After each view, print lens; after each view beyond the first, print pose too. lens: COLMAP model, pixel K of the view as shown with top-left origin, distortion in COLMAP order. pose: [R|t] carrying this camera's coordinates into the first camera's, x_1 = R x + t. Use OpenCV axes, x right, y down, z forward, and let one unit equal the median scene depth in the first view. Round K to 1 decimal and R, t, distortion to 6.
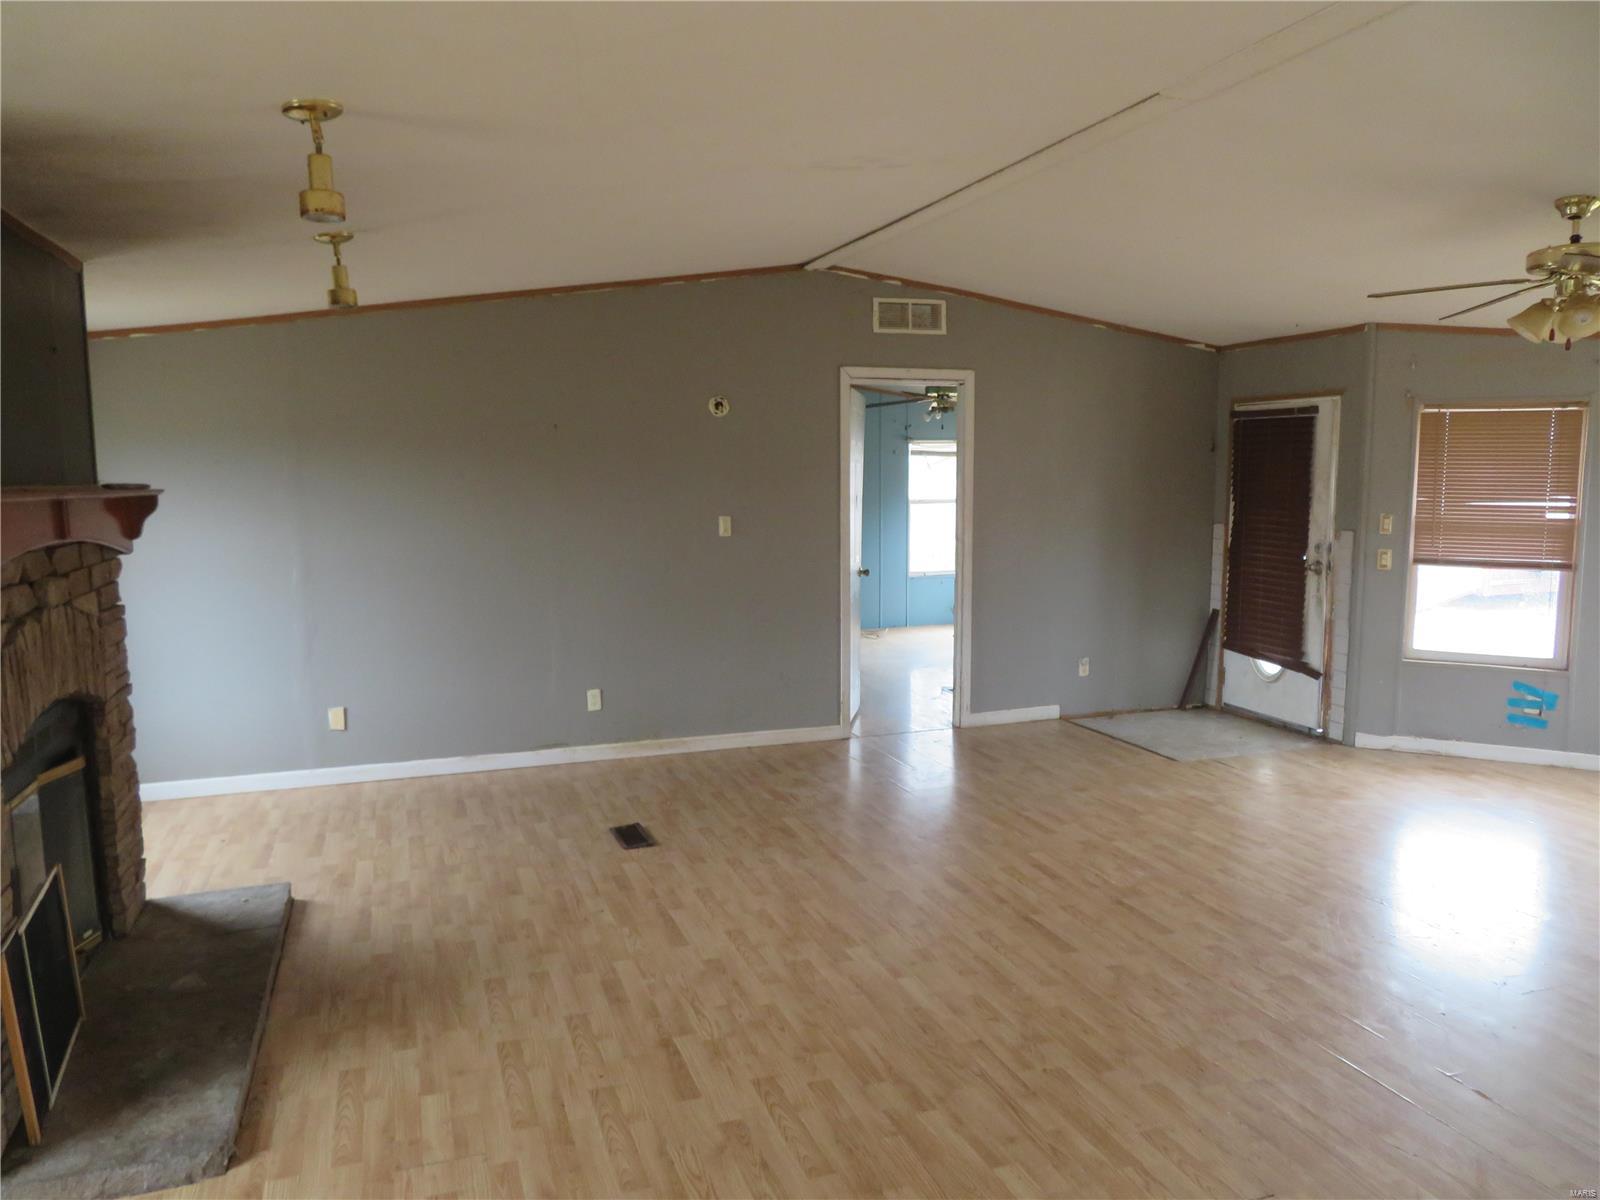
lens RADIAL K [[1137.7, 0, 807.8], [0, 1137.7, 605.8], [0, 0, 1]] dist [-0.007125, -0.001424]
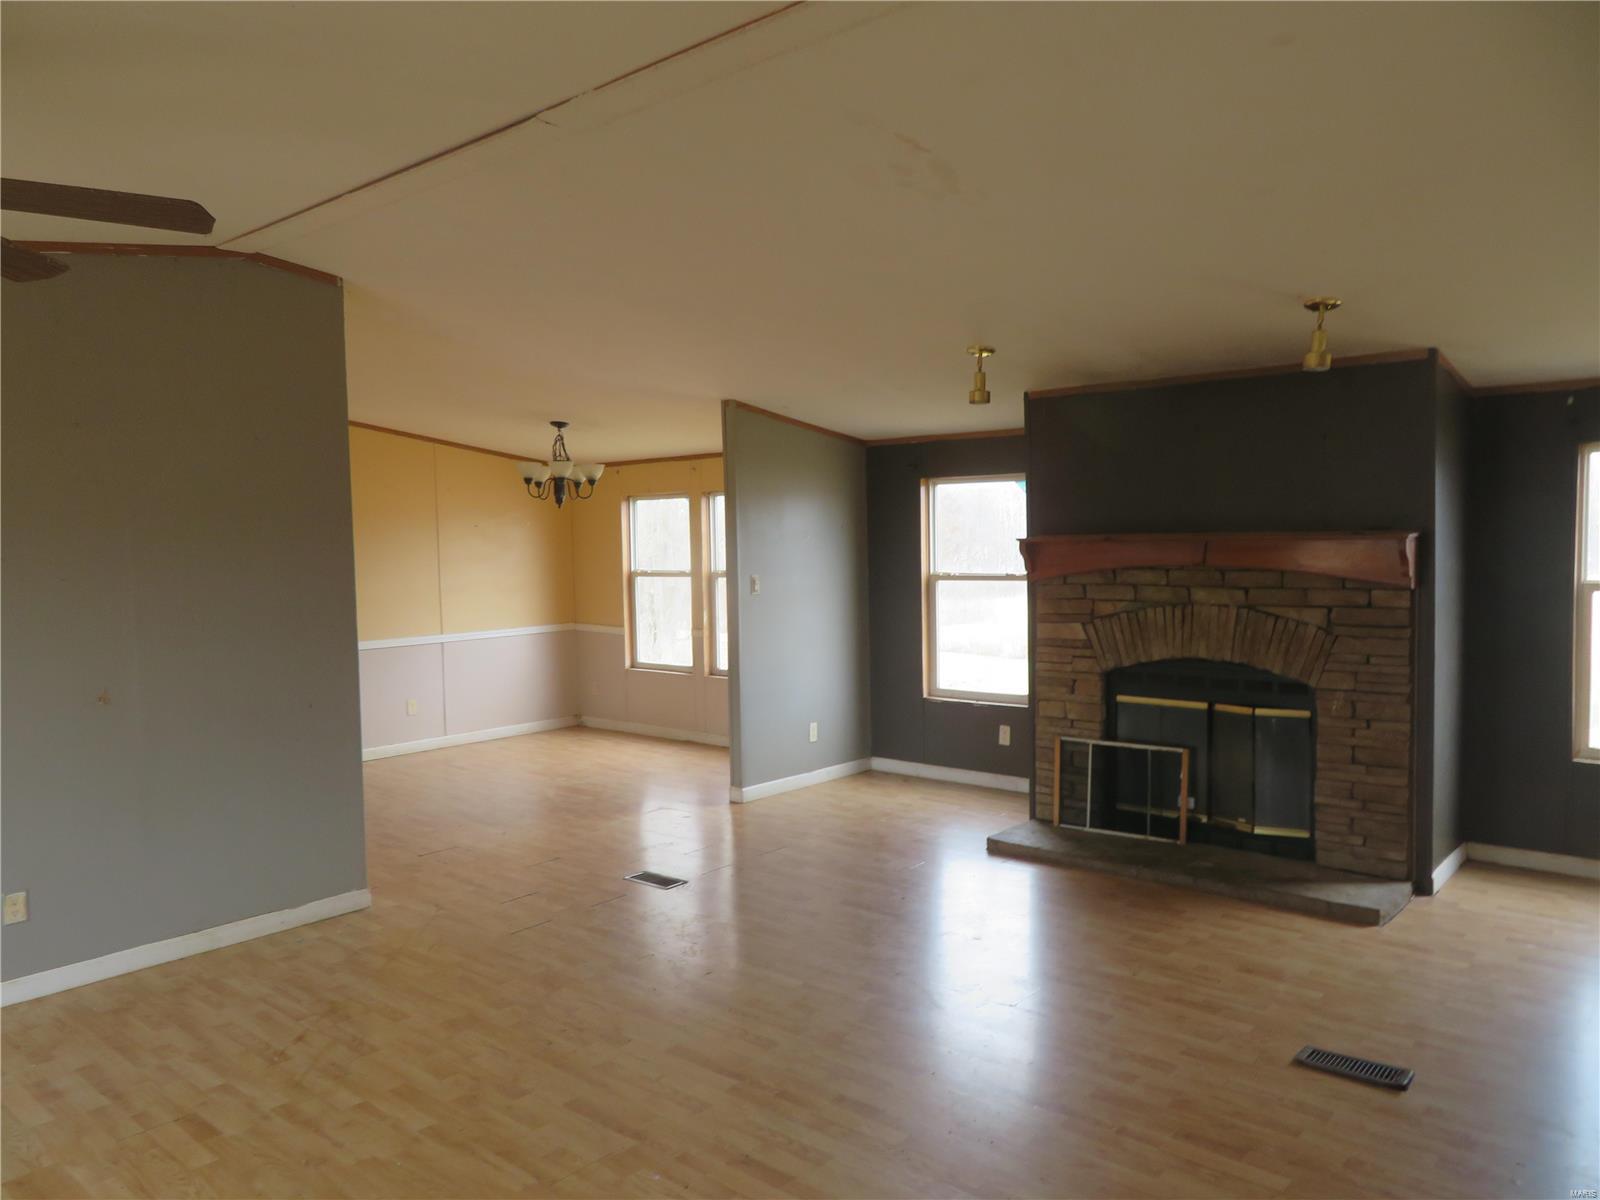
lens RADIAL K [[1137.7, 0, 804.5], [0, 1137.7, 599.2], [0, 0, 1]] dist [-0.007125, -0.001424]
pose [[-0.871199, 0.044517, -0.488907, 0.494842], [-0.038292, 0.986684, 0.158076, -0.181352], [0.489434, 0.156437, -0.857894, 1.541402]]
